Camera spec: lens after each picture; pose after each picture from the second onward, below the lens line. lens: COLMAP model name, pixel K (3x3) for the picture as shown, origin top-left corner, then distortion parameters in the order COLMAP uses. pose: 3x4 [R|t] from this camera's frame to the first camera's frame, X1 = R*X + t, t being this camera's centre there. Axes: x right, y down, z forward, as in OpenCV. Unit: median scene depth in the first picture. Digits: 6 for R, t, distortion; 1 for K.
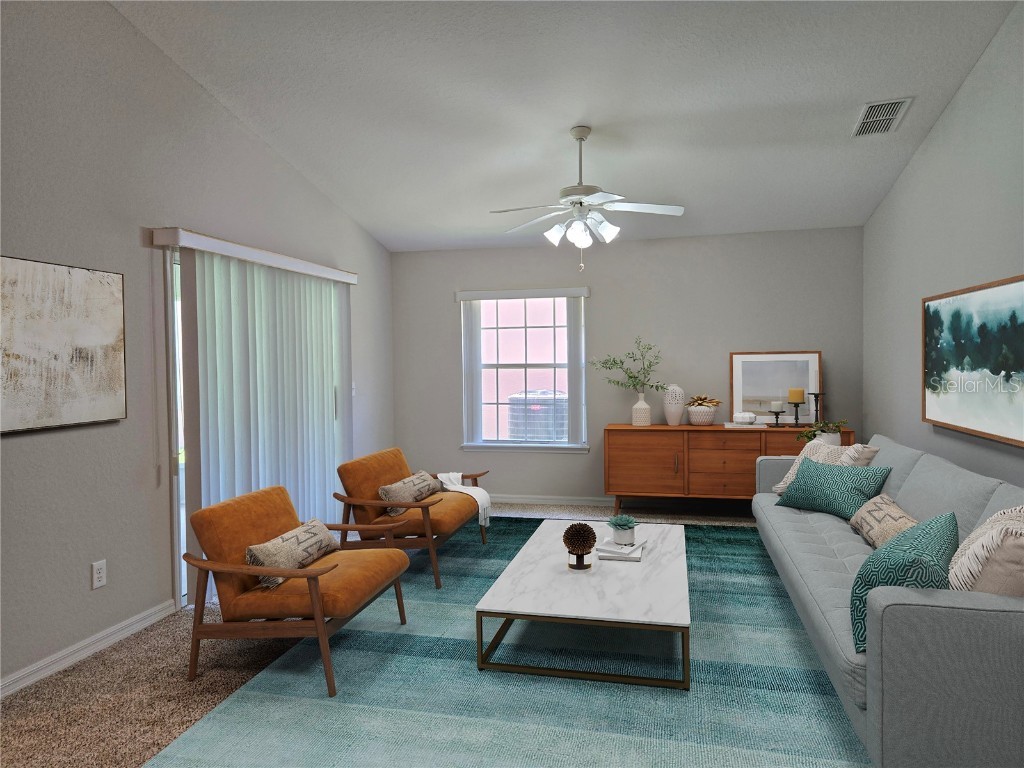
lens RADIAL K [[691.3, 0, 507.1], [0, 691.3, 374.1], [0, 0, 1]] dist [0.069612, -0.044635]
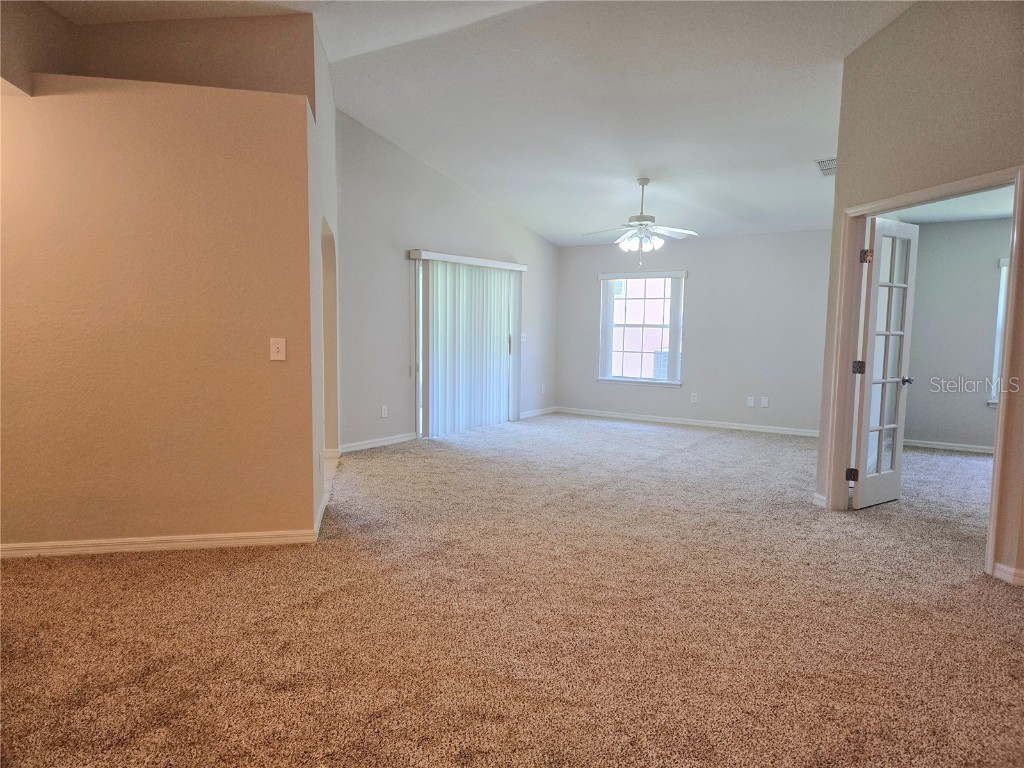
lens RADIAL K [[691.3, 0, 510.8], [0, 691.3, 386.6], [0, 0, 1]] dist [0.069612, -0.044635]
pose [[0.935530, 0.058229, -0.348415, 0.324991], [-0.033664, 0.996528, 0.076154, 0.015602], [0.351640, -0.059515, 0.934242, -0.527746]]
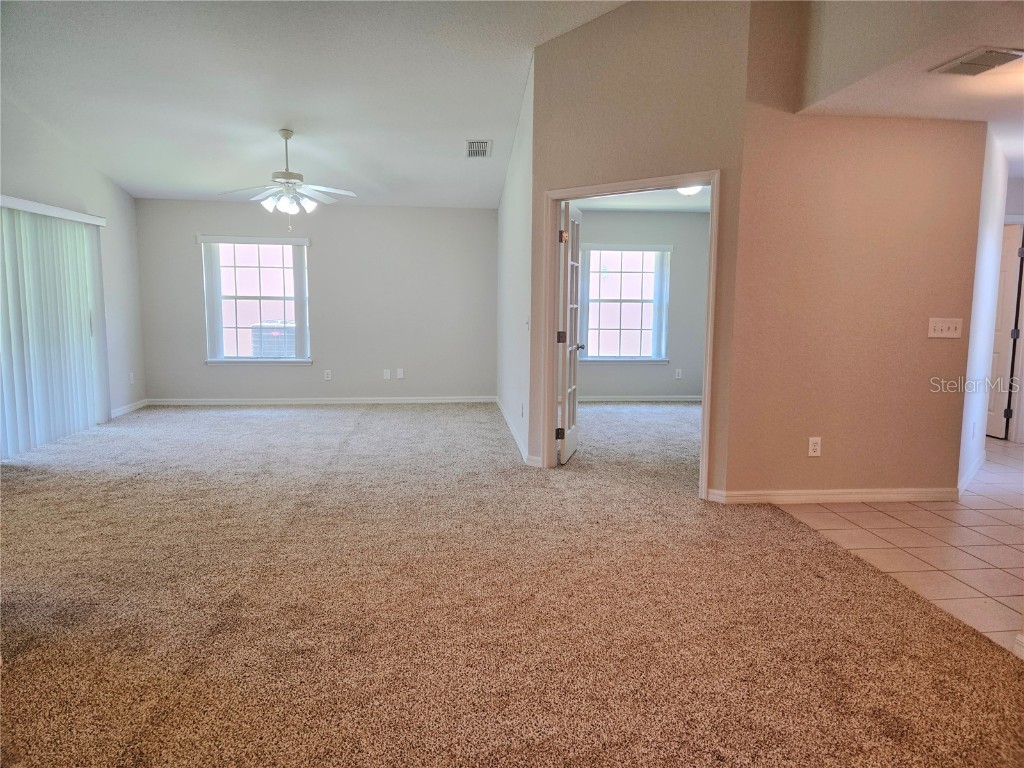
lens RADIAL K [[691.3, 0, 519.6], [0, 691.3, 377.1], [0, 0, 1]] dist [0.069612, -0.044635]
pose [[0.942394, -0.015617, 0.334141, 0.052910], [-0.014490, 0.996066, 0.087422, 0.016161], [-0.334192, -0.087227, 0.938460, -0.439502]]
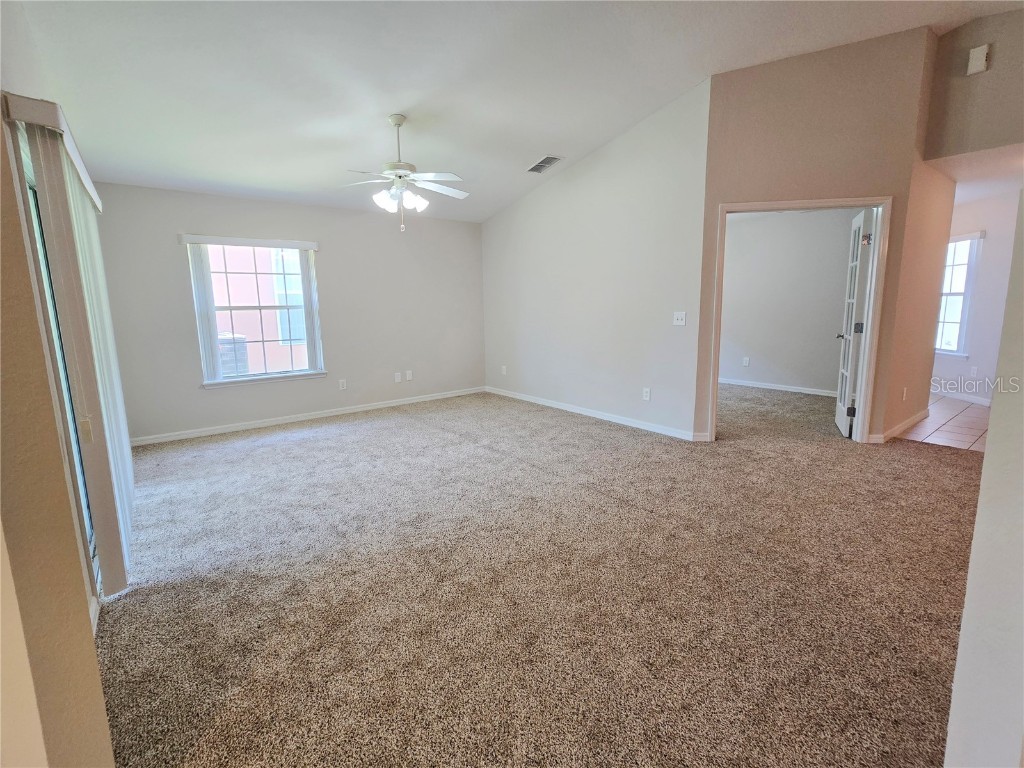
lens RADIAL K [[471.0, 0, 514.8], [0, 471.0, 372.8], [0, 0, 1]] dist [0.002574, 0.002268]
pose [[0.618682, -0.113939, 0.777335, -0.383814], [0.024685, 0.991758, 0.125721, 0.008408], [-0.785253, -0.058593, 0.616396, 0.215163]]
